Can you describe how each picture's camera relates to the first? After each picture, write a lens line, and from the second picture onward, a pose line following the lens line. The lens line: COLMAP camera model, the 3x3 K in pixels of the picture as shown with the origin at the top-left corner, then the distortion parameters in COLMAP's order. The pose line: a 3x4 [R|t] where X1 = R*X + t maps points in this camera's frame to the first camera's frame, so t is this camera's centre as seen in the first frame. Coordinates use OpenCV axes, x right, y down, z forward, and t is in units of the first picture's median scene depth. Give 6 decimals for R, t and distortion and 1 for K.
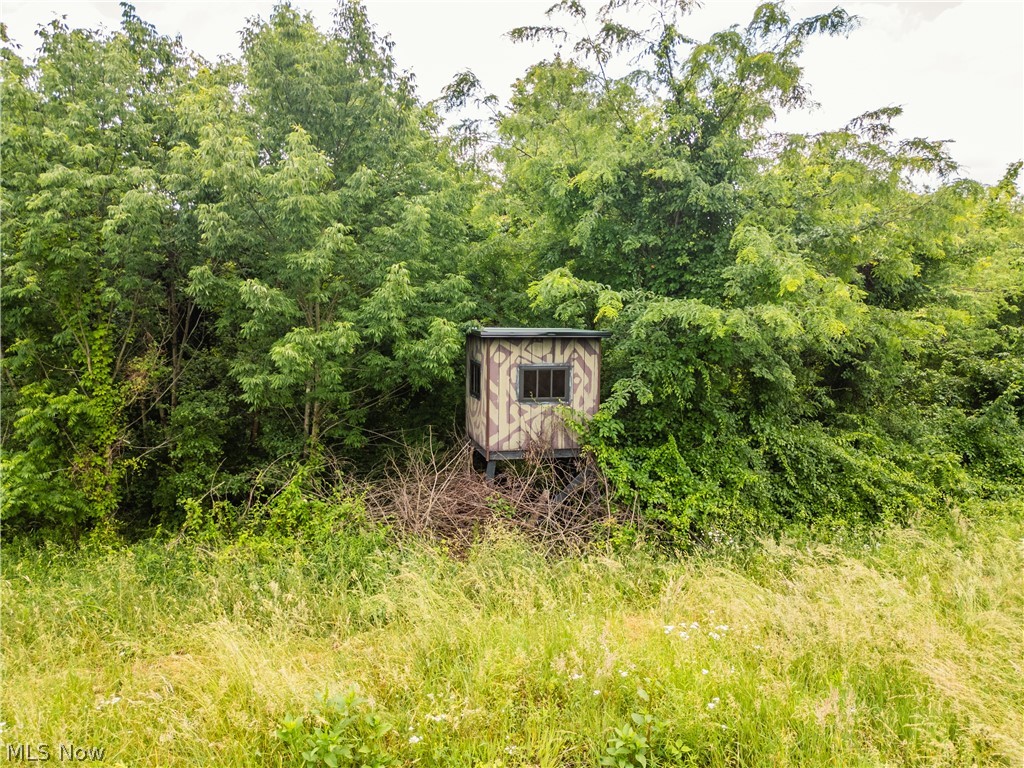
lens RADIAL K [[719.9, 0, 506.3], [0, 719.9, 384.3], [0, 0, 1]] dist [0.007613, -0.001920]
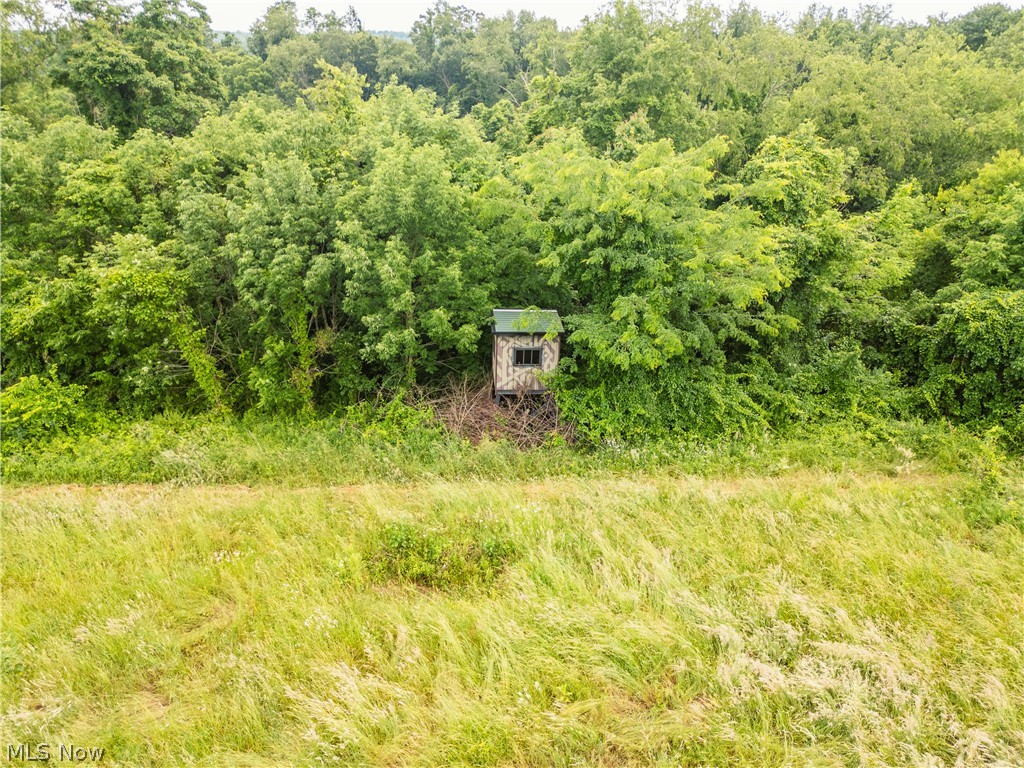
lens RADIAL K [[719.9, 0, 514.5], [0, 719.9, 383.3], [0, 0, 1]] dist [0.007613, -0.001920]
pose [[0.985479, 0.083631, -0.147776, 0.300887], [-0.034289, 0.950381, 0.309192, -0.511446], [0.166301, -0.299636, 0.939448, -0.773524]]
